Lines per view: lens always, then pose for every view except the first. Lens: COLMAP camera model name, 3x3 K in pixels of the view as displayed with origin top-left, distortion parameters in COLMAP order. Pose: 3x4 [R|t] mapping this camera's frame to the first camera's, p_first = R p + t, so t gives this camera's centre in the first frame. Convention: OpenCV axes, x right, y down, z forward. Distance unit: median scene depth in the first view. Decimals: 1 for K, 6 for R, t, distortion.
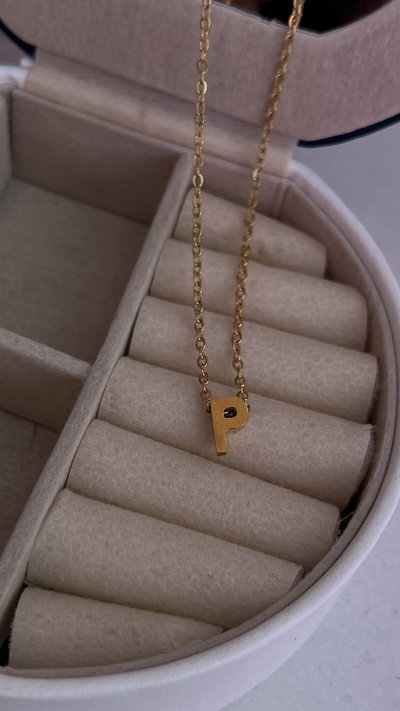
lens RADIAL K [[1191.5, 0, 181.7], [0, 1191.5, 338.7], [0, 0, 1]] dist [0.086014, 0.000000]
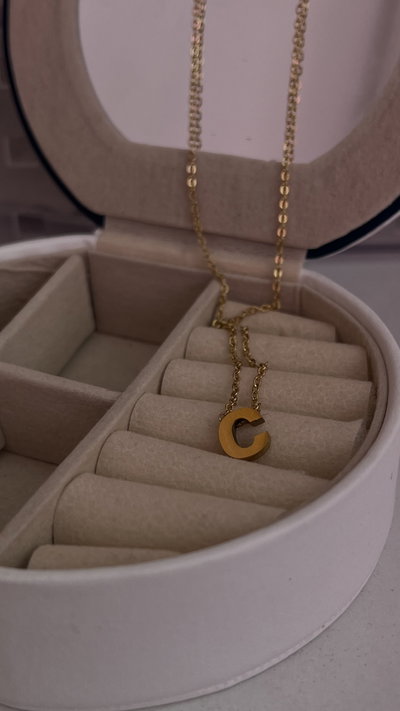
lens RADIAL K [[1039.8, 0, 193.2], [0, 1039.8, 359.8], [0, 0, 1]] dist [0.095759, 0.000000]
pose [[0.979328, -0.103085, -0.174038, 0.180508], [0.024869, 0.915230, -0.402164, 0.416419], [0.200742, 0.389523, 0.898874, 0.059063]]
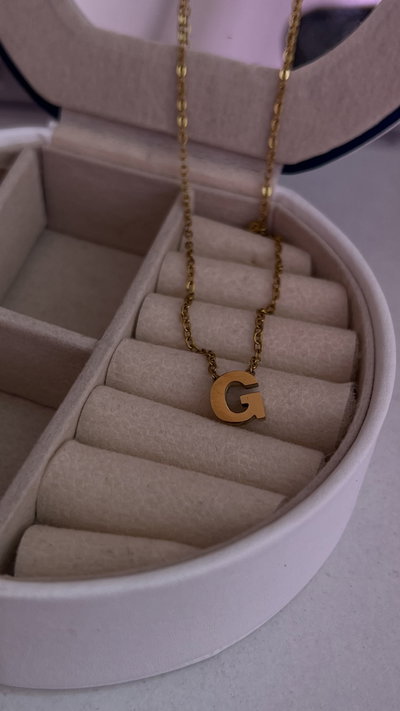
lens RADIAL K [[957.1, 0, 187.0], [0, 957.1, 367.9], [0, 0, 1]] dist [0.117198, 0.000000]
pose [[0.996235, -0.046853, -0.072949, 0.073367], [0.034591, 0.986333, -0.161093, 0.198179], [0.079500, 0.157963, 0.984240, 0.114787]]
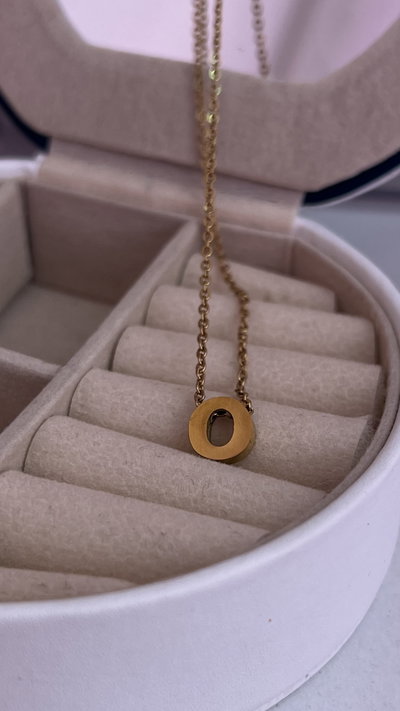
lens RADIAL K [[1191.5, 0, 195.1], [0, 1191.5, 369.8], [0, 0, 1]] dist [0.086014, 0.000000]
pose [[0.989100, -0.052160, -0.137701, 0.155983], [-0.000710, 0.933458, -0.358685, 0.360919], [0.147247, 0.354873, 0.923246, 0.153583]]
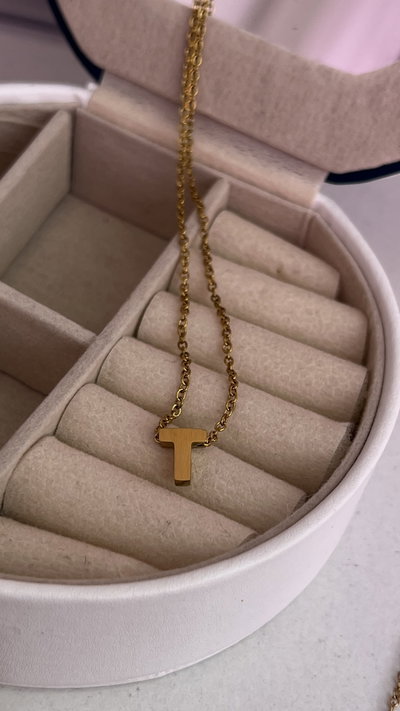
lens RADIAL K [[1196.7, 0, 198.2], [0, 1196.7, 350.6], [0, 0, 1]] dist [0.088452, 0.000000]
pose [[0.987222, 0.118010, -0.107077, 0.134012], [-0.131680, 0.982577, -0.131157, 0.167236], [0.089734, 0.143581, 0.985562, -0.063883]]
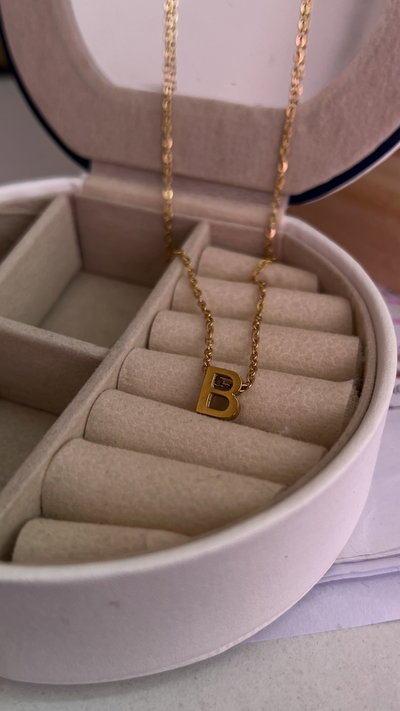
lens RADIAL K [[795.3, 0, 197.4], [0, 795.3, 359.2], [0, 0, 1]] dist [0.066158, 0.000000]
pose [[0.986892, -0.080413, -0.139919, 0.121216], [0.039095, 0.960316, -0.276160, 0.256818], [0.156573, 0.267071, 0.950872, 0.258393]]
